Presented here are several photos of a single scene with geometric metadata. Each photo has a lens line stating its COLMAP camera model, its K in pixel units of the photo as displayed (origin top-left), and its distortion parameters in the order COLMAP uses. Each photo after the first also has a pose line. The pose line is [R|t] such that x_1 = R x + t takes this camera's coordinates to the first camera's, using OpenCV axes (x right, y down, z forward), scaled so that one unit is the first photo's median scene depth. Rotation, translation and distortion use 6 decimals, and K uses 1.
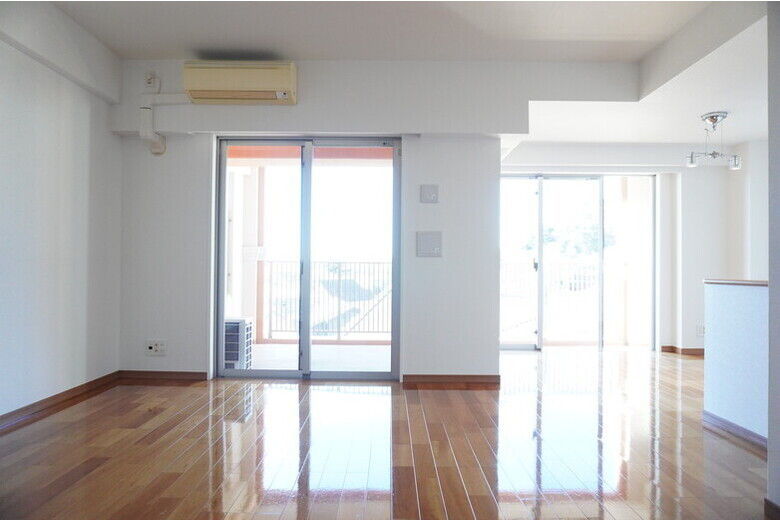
lens RADIAL K [[518.8, 0, 390.0], [0, 518.8, 260.5], [0, 0, 1]] dist [-0.042294, 0.035984]
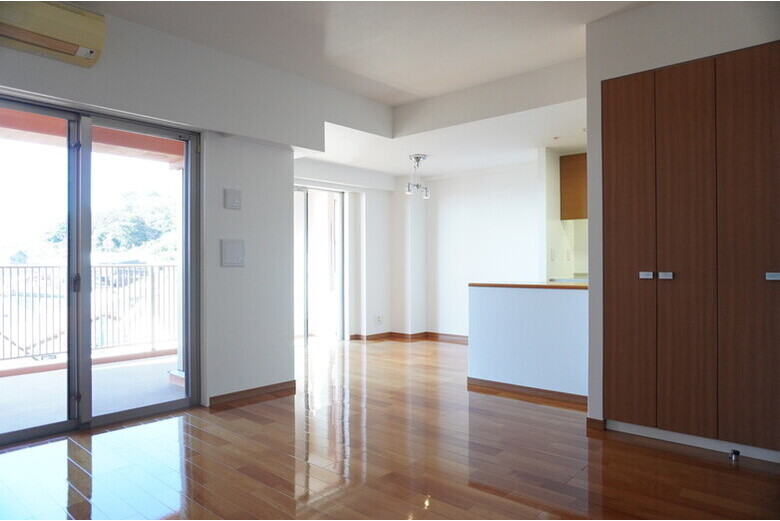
lens RADIAL K [[518.8, 0, 390.0], [0, 518.8, 260.5], [0, 0, 1]] dist [-0.042294, 0.035984]
pose [[0.666874, -0.004275, 0.745159, -0.415784], [-0.004203, 0.999946, 0.009498, -0.027544], [-0.745159, -0.009465, 0.666820, 0.160978]]
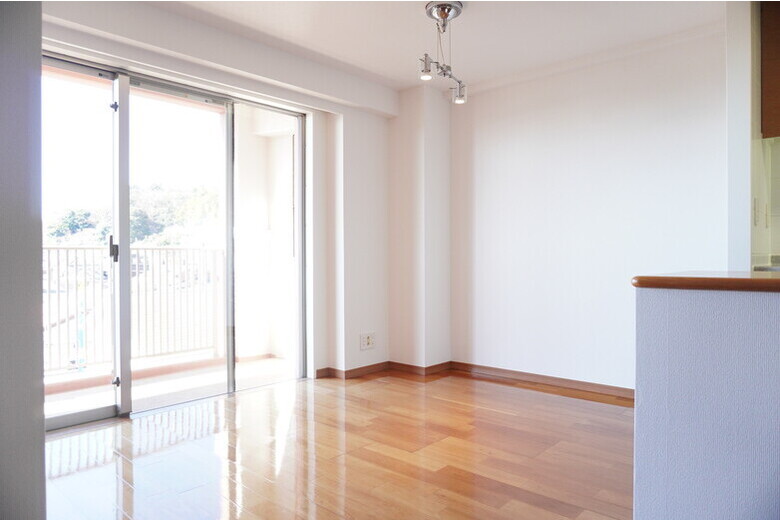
lens RADIAL K [[518.8, 0, 390.0], [0, 518.8, 260.5], [0, 0, 1]] dist [-0.042294, 0.035984]
pose [[0.672288, -0.013658, 0.740164, 0.123441], [-0.003236, 0.999766, 0.021387, 0.010501], [-0.740283, -0.016773, 0.672086, 0.628916]]
